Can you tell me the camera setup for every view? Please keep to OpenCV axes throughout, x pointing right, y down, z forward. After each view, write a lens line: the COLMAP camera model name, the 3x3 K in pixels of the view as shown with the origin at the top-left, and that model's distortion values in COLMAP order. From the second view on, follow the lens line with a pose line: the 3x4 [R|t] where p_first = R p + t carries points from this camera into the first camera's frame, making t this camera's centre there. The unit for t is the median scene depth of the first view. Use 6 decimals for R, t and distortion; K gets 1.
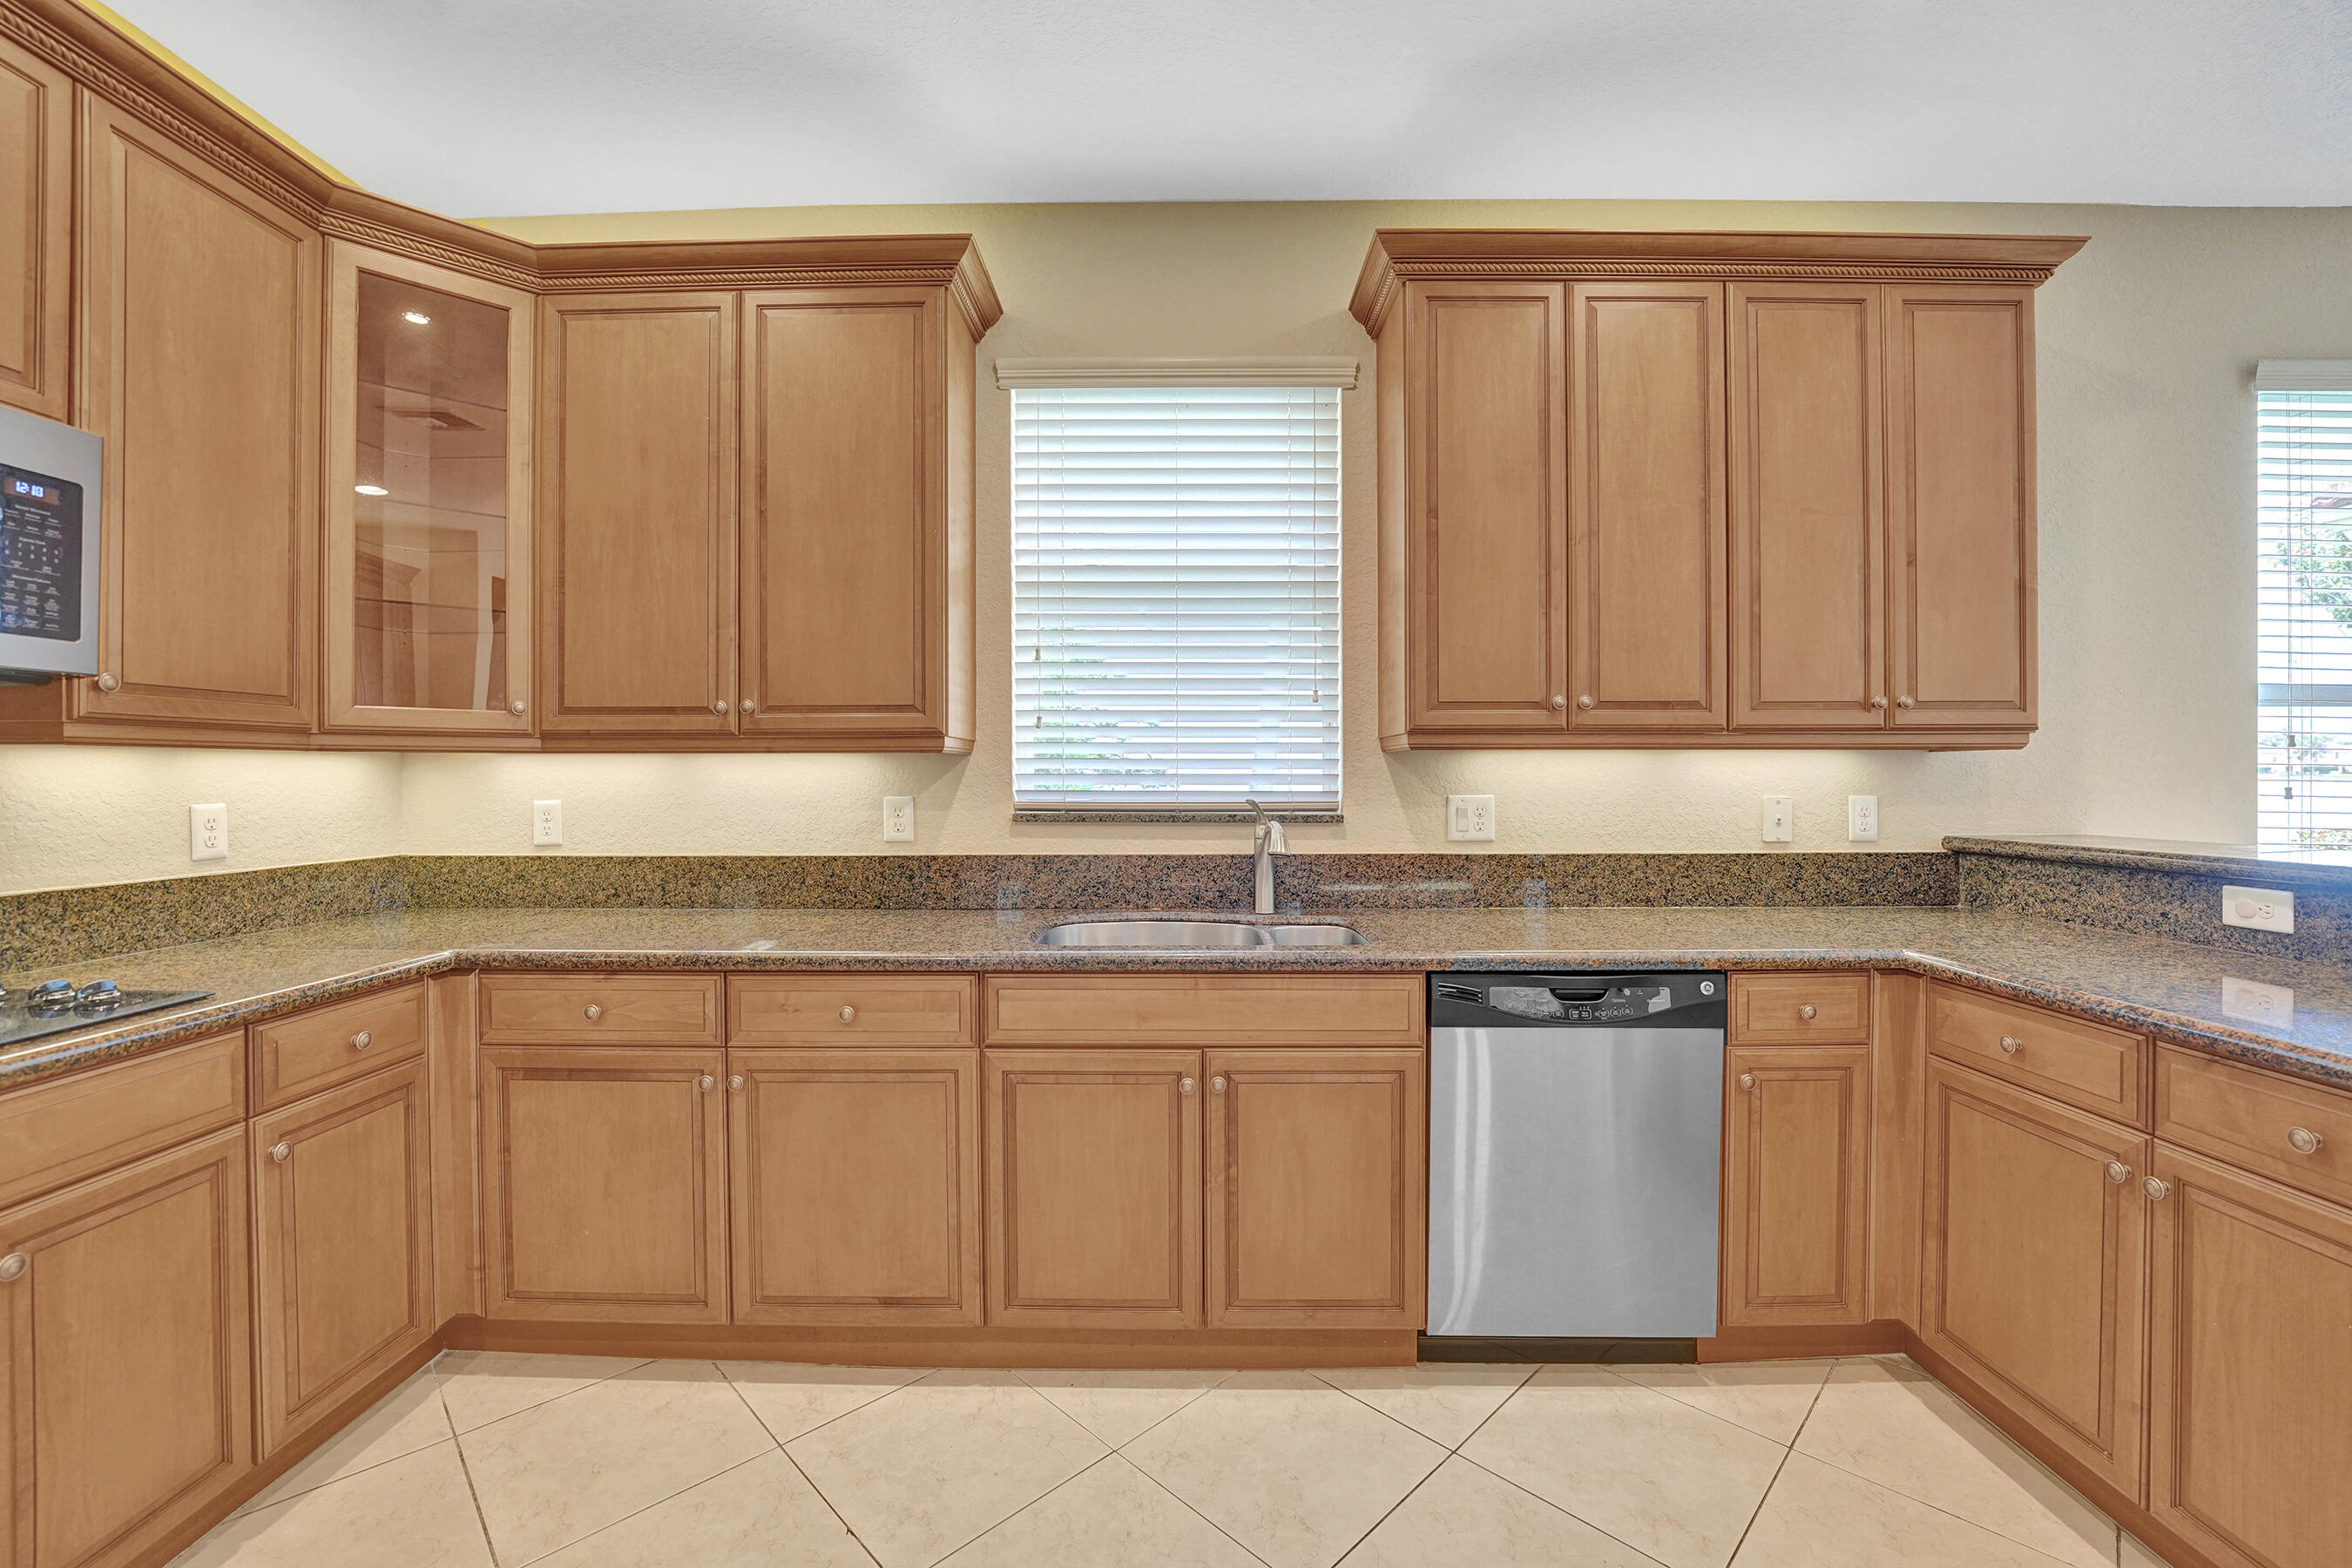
lens RADIAL K [[977.6, 0, 1174.8], [0, 977.6, 781.5], [0, 0, 1]] dist [-0.029126, 0.000495]
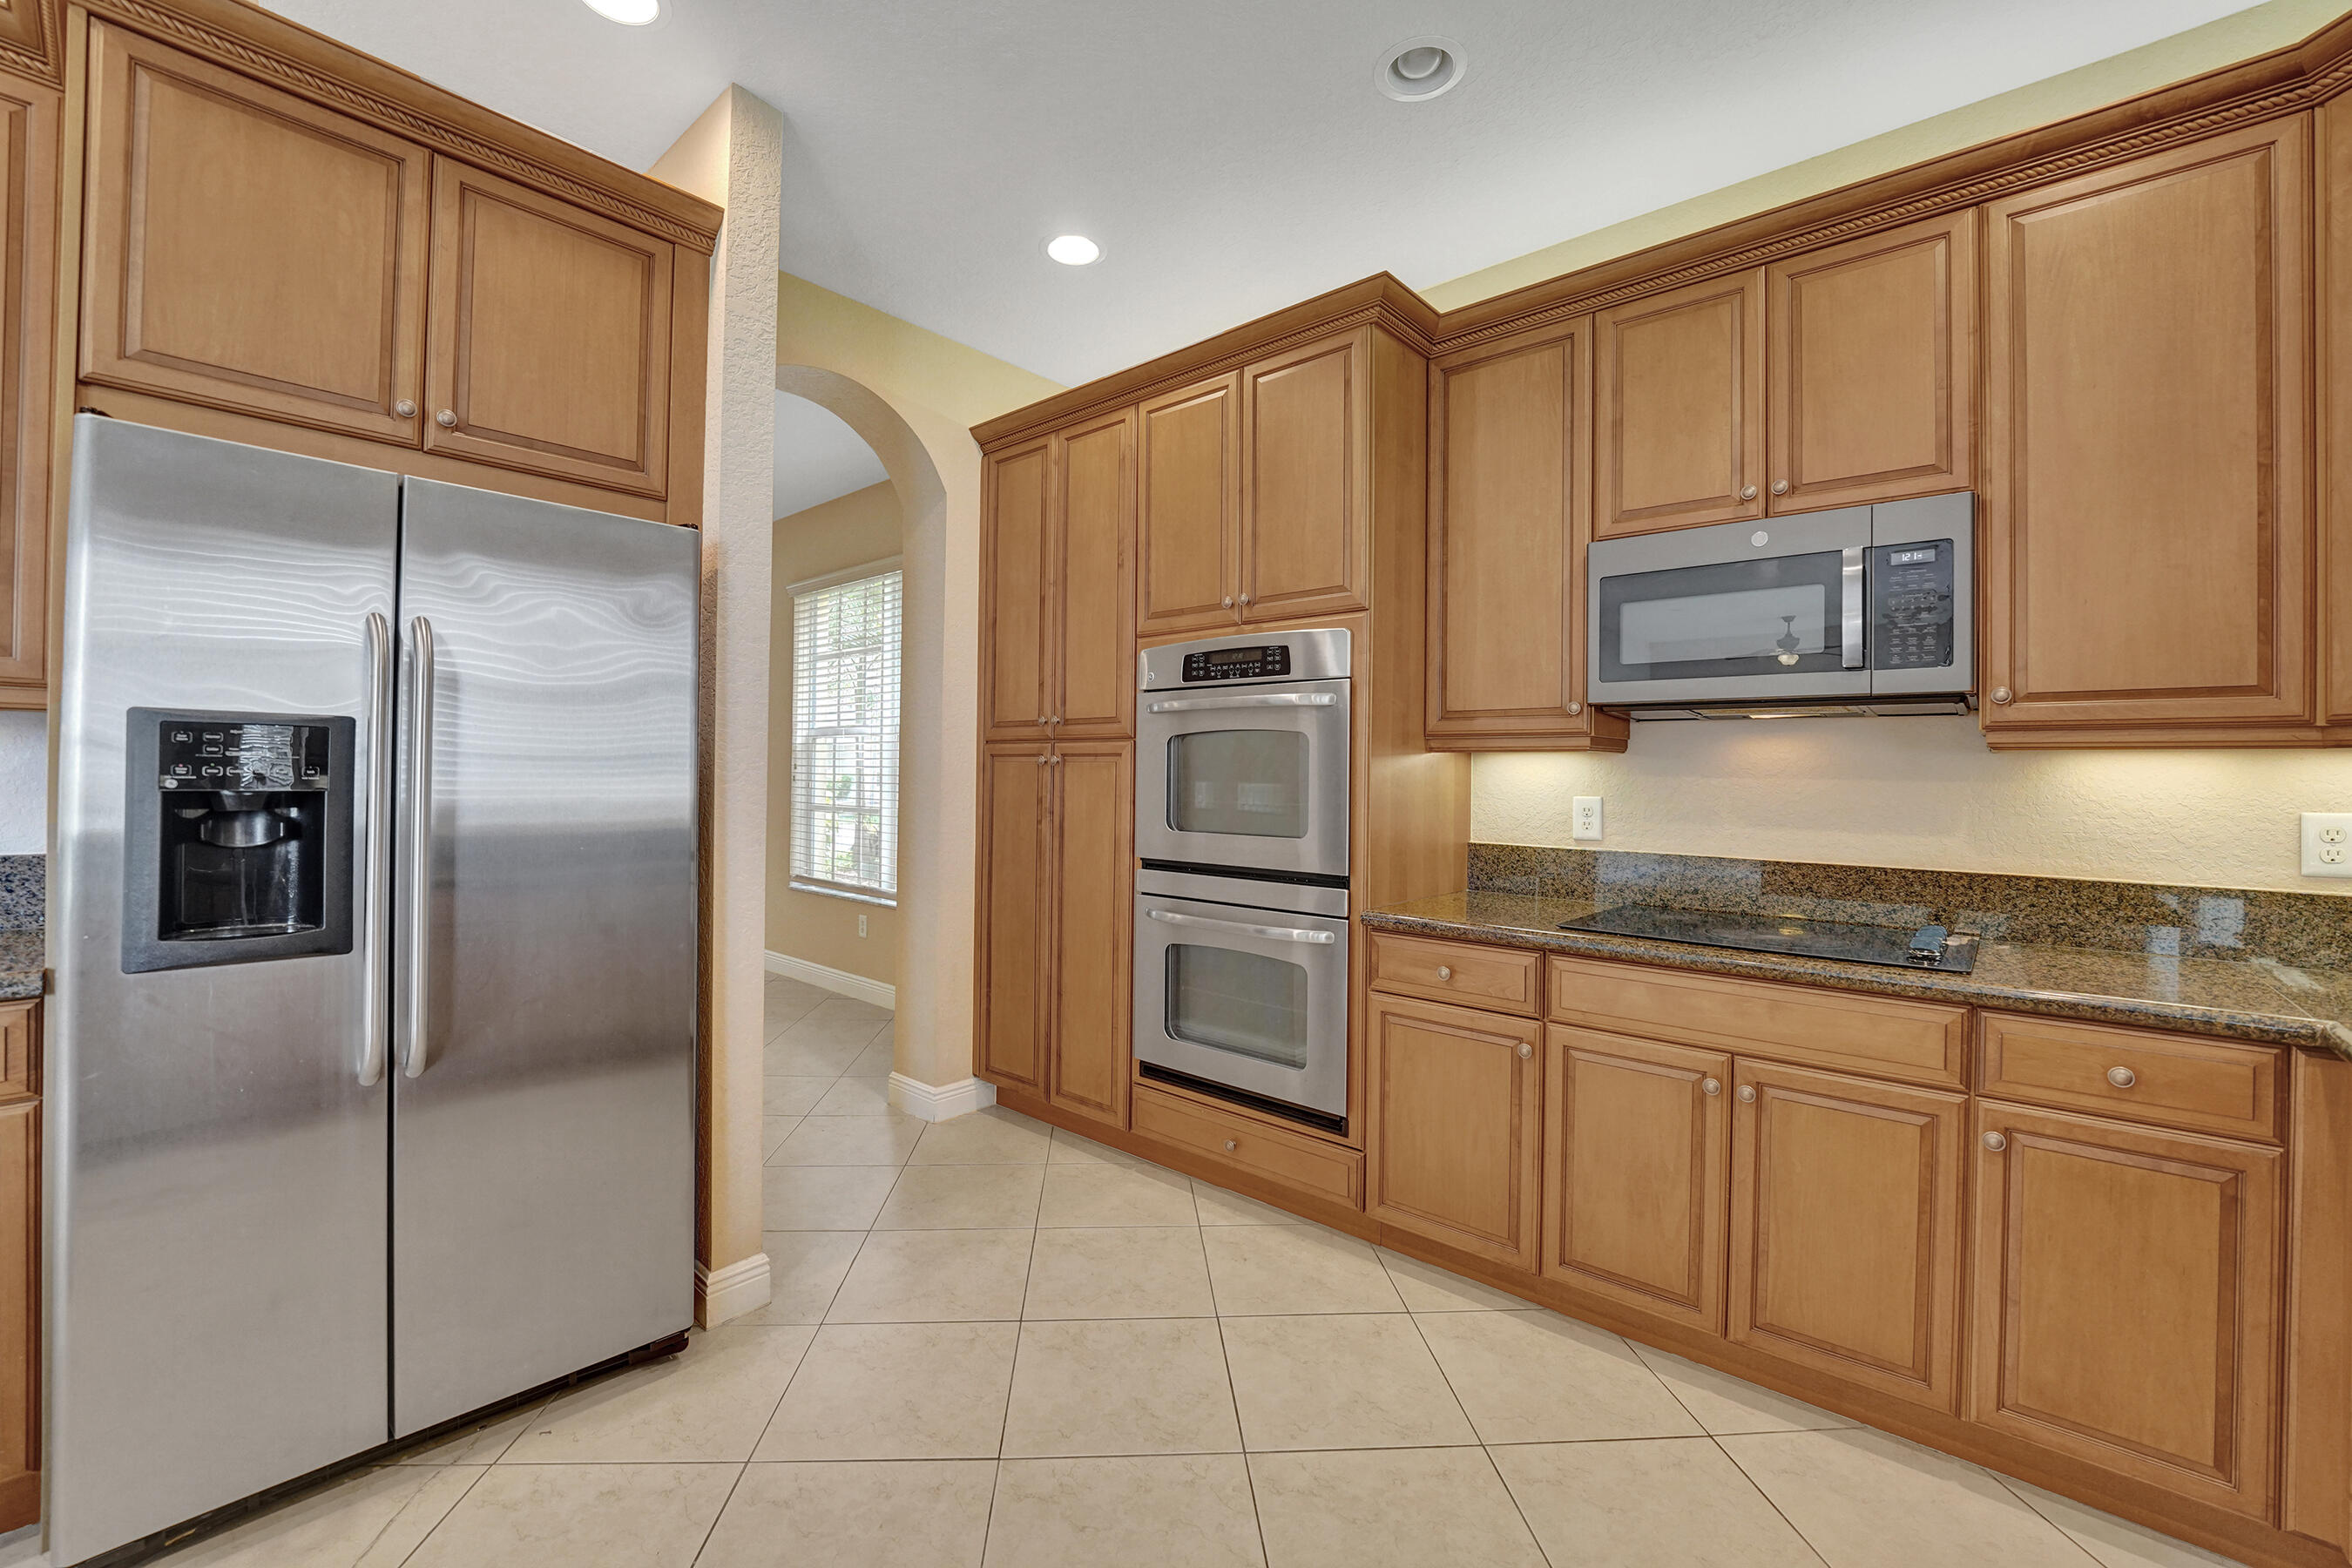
lens RADIAL K [[962.5, 0, 1173.1], [0, 962.5, 779.2], [0, 0, 1]] dist [-0.030955, 0.003695]
pose [[-0.657422, -0.004910, -0.753506, 0.364828], [-0.017662, 0.999804, 0.008894, 0.005374], [0.753315, 0.019156, -0.657381, 0.882958]]
